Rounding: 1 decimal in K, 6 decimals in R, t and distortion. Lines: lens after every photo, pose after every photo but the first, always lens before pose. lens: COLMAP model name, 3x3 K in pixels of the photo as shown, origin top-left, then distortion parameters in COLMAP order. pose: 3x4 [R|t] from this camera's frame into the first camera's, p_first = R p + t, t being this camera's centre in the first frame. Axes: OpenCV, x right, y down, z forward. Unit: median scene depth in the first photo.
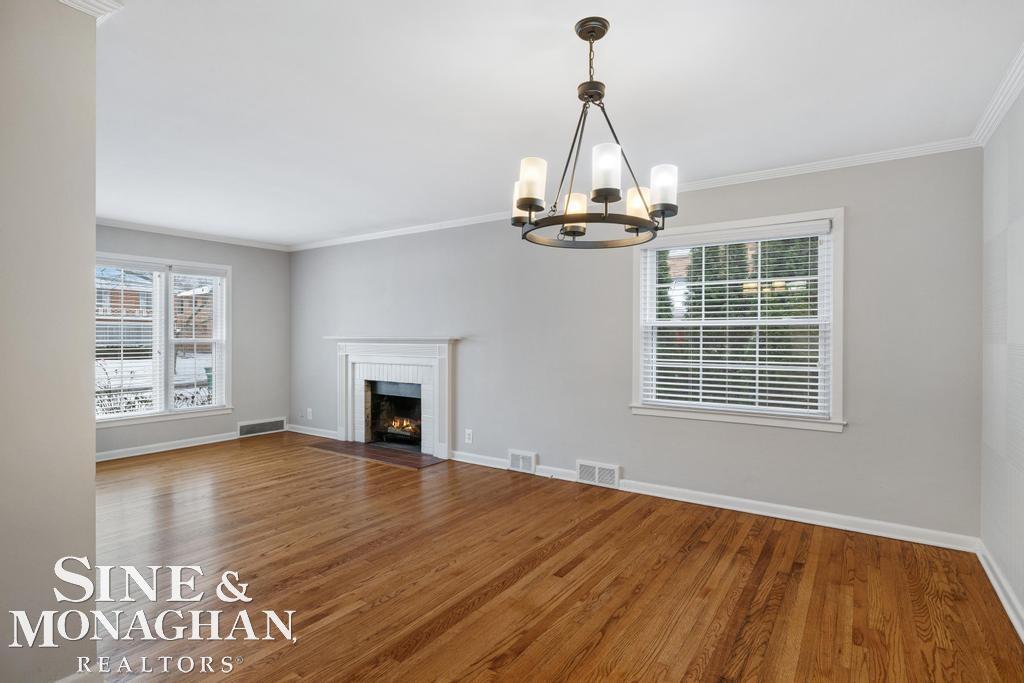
lens RADIAL K [[513.4, 0, 512.0], [0, 513.4, 341.5], [0, 0, 1]] dist [0.000801, 0.000899]
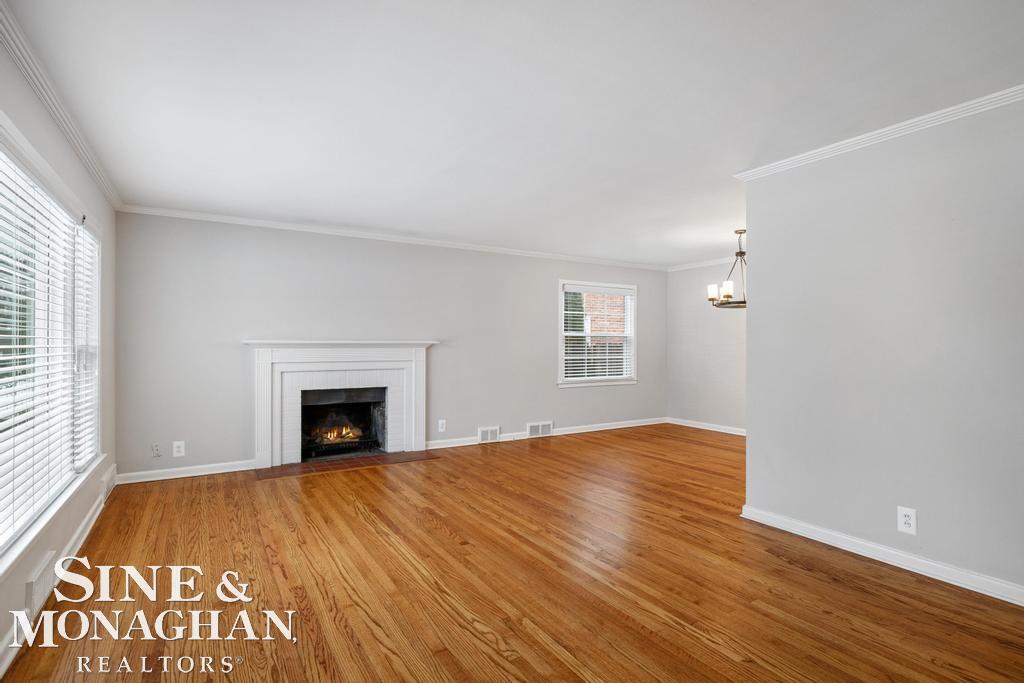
lens RADIAL K [[513.4, 0, 512.0], [0, 513.4, 341.5], [0, 0, 1]] dist [0.000801, 0.000899]
pose [[0.418789, 0.000238, 0.908084, -1.080497], [0.005122, 0.999983, -0.002624, -0.004915], [-0.908069, 0.005750, 0.418780, 0.356921]]
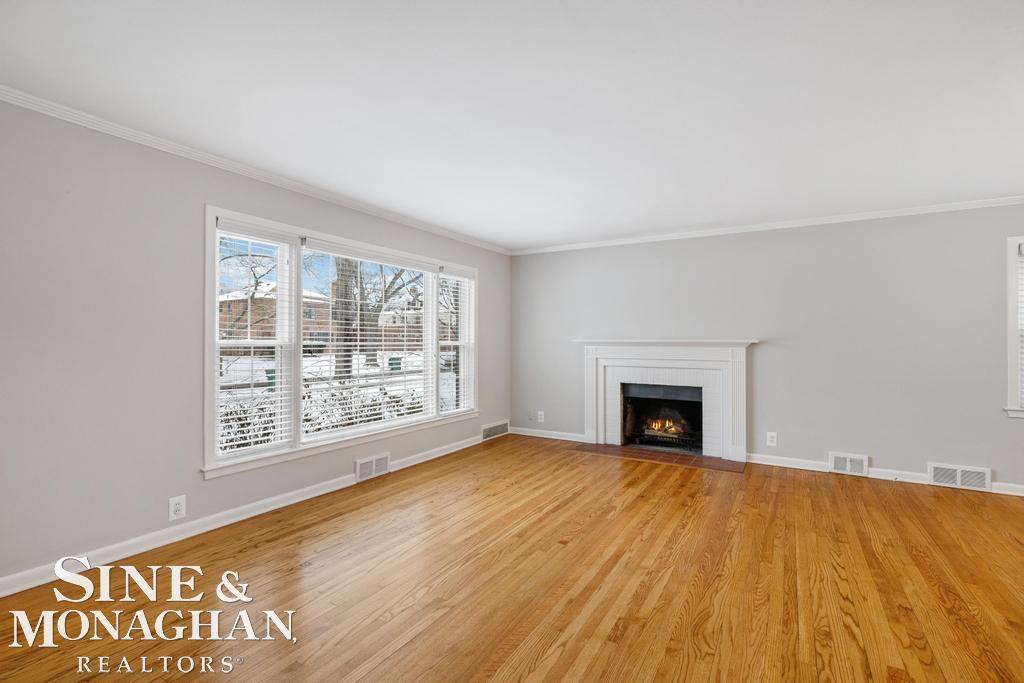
lens RADIAL K [[464.2, 0, 512.0], [0, 464.2, 341.5], [0, 0, 1]] dist [-0.001926, 0.000113]
pose [[0.998507, 0.000592, 0.054629, -0.636689], [-0.000251, 0.999980, -0.006245, -0.000457], [-0.054632, 0.006222, 0.998487, 0.119070]]
